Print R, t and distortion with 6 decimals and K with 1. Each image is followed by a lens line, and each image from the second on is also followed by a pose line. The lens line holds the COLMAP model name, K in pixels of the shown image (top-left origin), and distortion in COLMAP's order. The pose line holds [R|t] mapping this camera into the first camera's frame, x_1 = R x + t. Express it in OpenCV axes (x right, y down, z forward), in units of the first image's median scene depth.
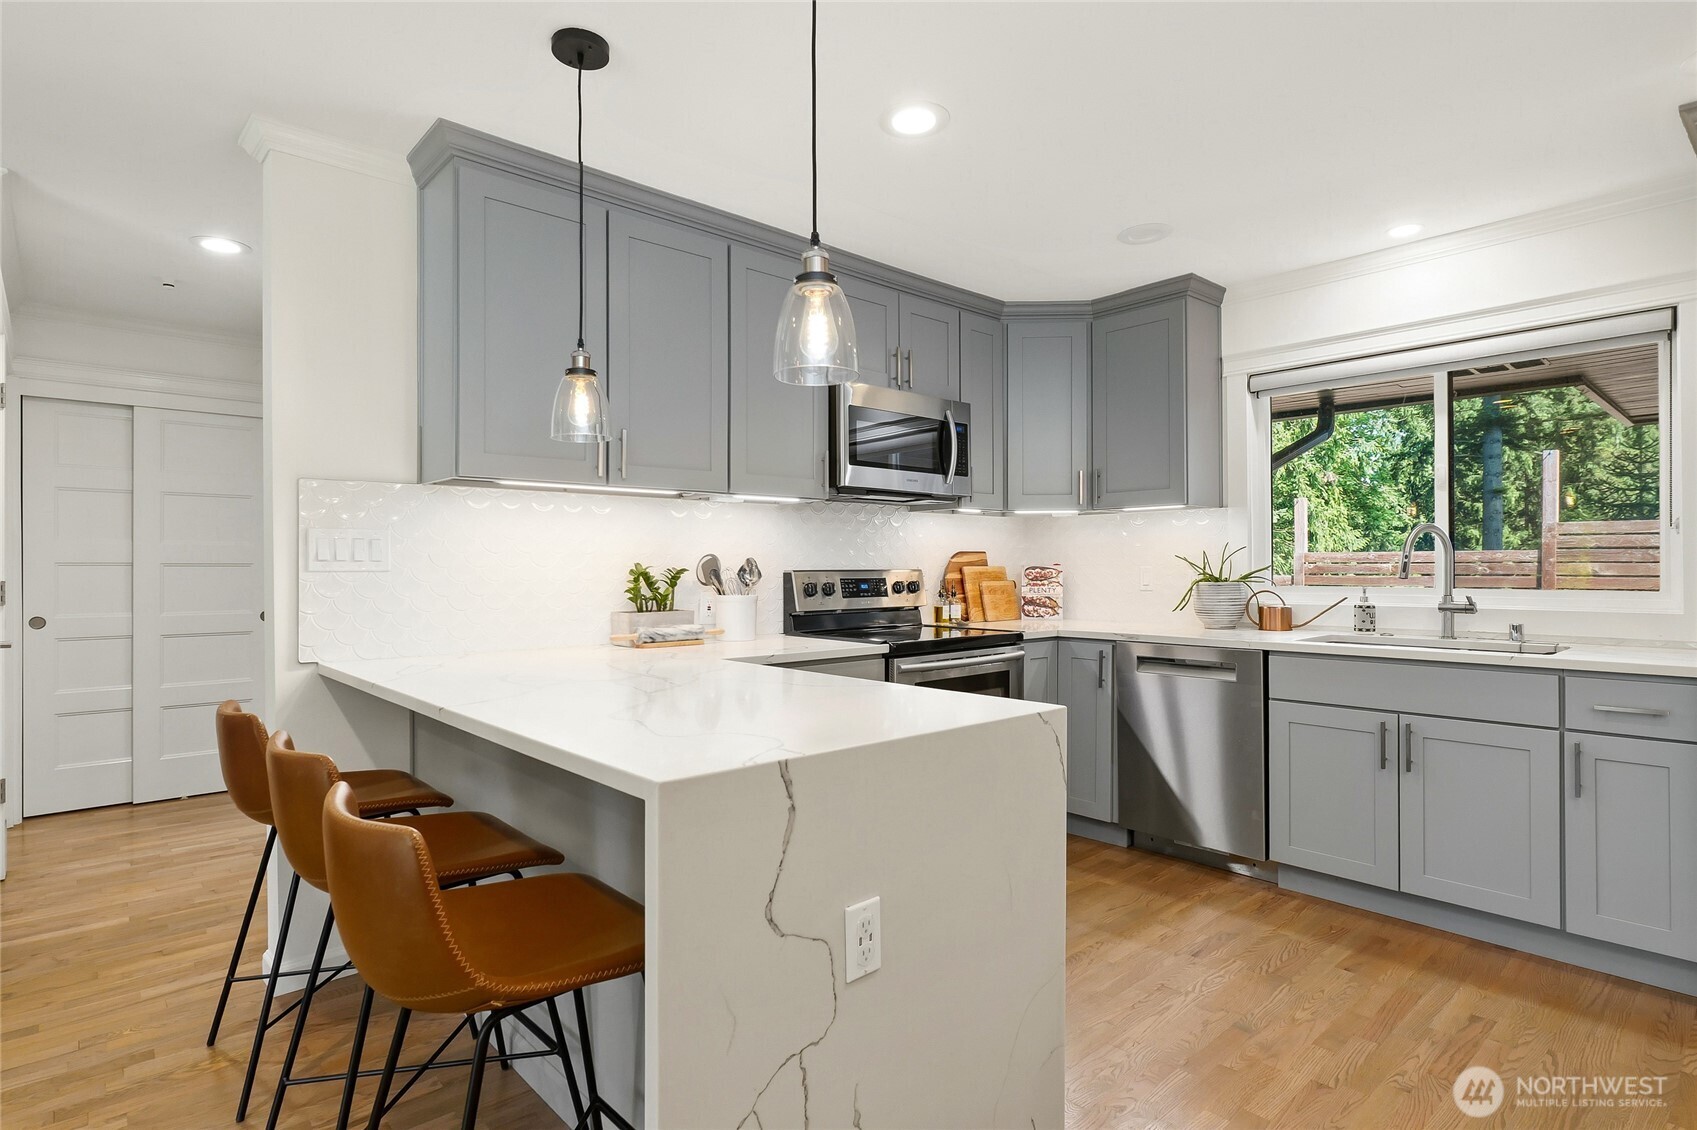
lens RADIAL K [[873.8, 0, 848.9], [0, 873.8, 563.0], [0, 0, 1]] dist [0.001341, 0.001135]
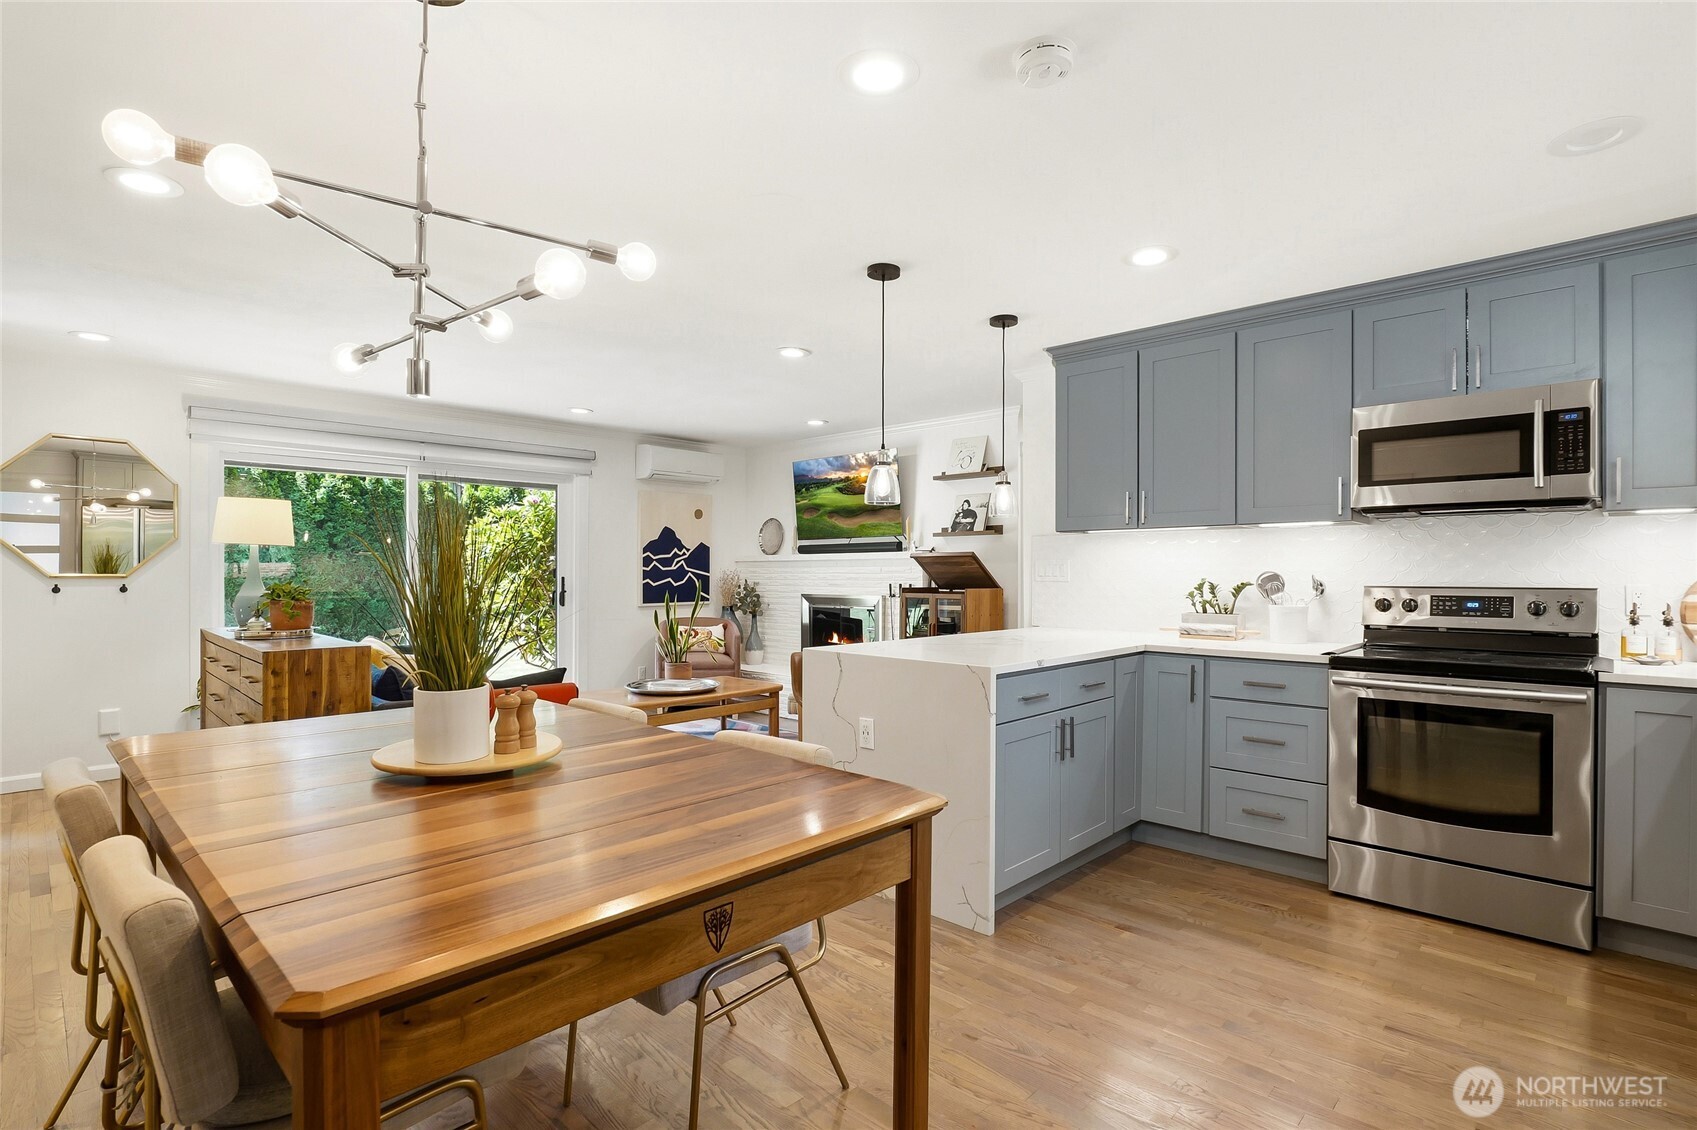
lens RADIAL K [[803.2, 0, 854.8], [0, 803.2, 581.0], [0, 0, 1]] dist [-0.023677, 0.006102]
pose [[0.079672, 0.011994, -0.996749, 0.848399], [0.000578, 0.999927, 0.012078, -0.009546], [0.996821, -0.001538, 0.079659, 0.296735]]
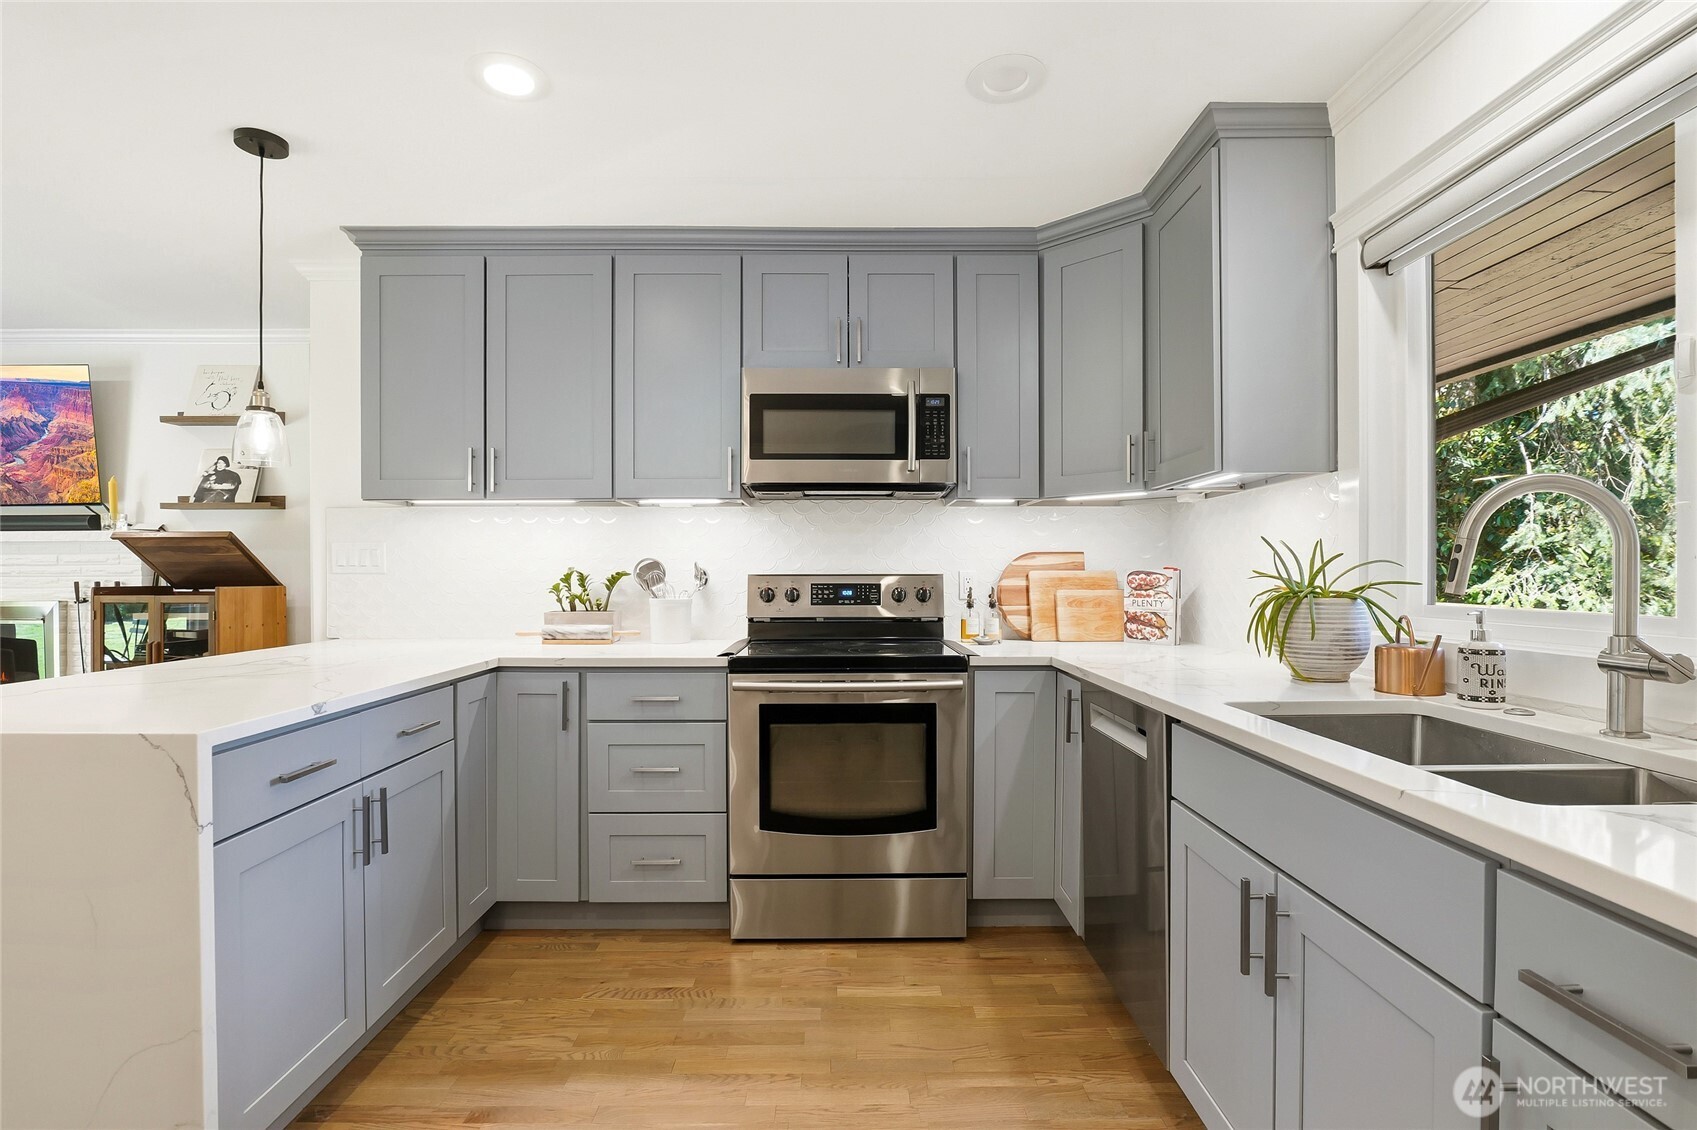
lens RADIAL K [[803.2, 0, 840.6], [0, 803.2, 577.3], [0, 0, 1]] dist [-0.023677, 0.006102]
pose [[0.747975, 0.005075, -0.663708, 0.588232], [0.001398, 0.999956, 0.009222, 0.003564], [0.663725, -0.007826, 0.747935, 0.404425]]
